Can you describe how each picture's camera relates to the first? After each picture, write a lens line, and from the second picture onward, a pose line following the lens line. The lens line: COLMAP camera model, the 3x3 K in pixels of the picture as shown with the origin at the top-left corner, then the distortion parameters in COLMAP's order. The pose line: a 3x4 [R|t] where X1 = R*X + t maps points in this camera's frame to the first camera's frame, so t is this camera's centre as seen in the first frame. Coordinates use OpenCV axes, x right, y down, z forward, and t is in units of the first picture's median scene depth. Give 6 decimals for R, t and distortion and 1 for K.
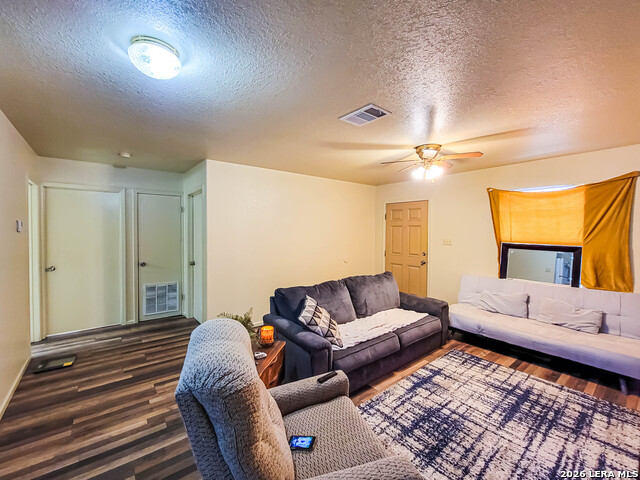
lens RADIAL K [[255.8, 0, 296.9], [0, 255.8, 237.5], [0, 0, 1]] dist [0.000696, 0.000095]
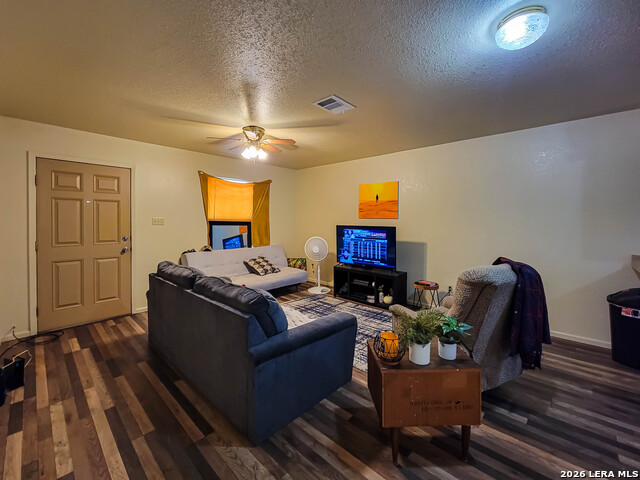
lens RADIAL K [[285.4, 0, 320.8], [0, 285.4, 227.6], [0, 0, 1]] dist [0.000826, 0.000254]
pose [[-0.194532, -0.029068, 0.980465, -0.843850], [0.020066, 0.999234, 0.033605, 0.027665], [-0.980691, 0.026211, -0.193799, 1.129630]]
